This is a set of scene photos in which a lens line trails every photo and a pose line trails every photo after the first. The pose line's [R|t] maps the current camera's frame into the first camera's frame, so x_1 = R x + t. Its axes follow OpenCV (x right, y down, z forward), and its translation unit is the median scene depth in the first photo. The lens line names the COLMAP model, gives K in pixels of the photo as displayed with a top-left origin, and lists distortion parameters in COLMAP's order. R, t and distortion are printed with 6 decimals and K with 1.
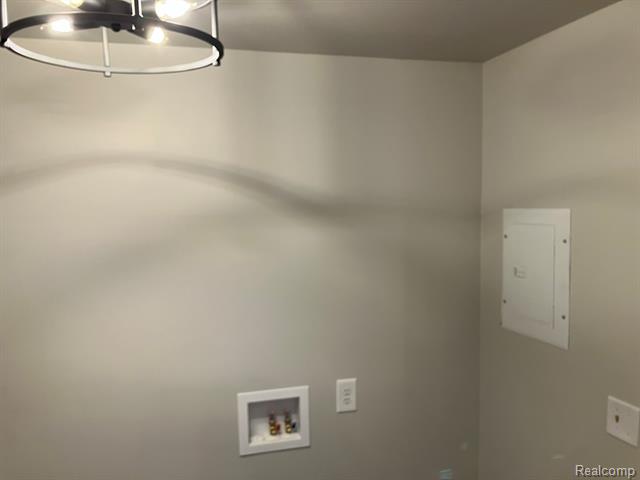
lens RADIAL K [[521.0, 0, 319.2], [0, 521.0, 240.3], [0, 0, 1]] dist [0.027474, -0.021196]
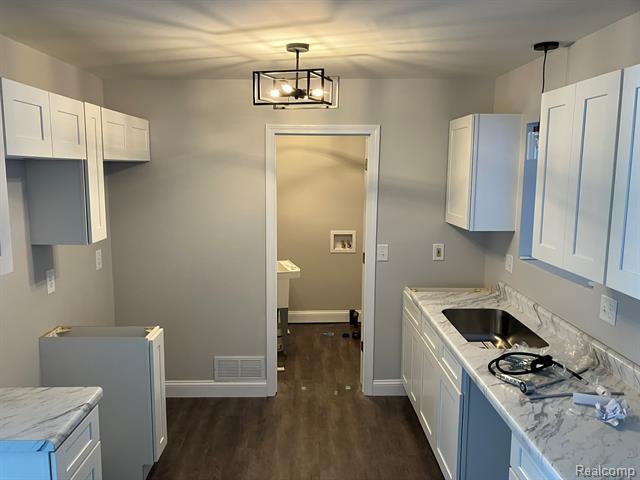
lens RADIAL K [[521.0, 0, 321.7], [0, 521.0, 244.1], [0, 0, 1]] dist [0.027474, -0.021196]
pose [[0.959588, 0.065412, -0.273700, 0.564300], [-0.056605, 0.997597, 0.039963, 0.249644], [0.275656, -0.022855, 0.960985, -1.697612]]
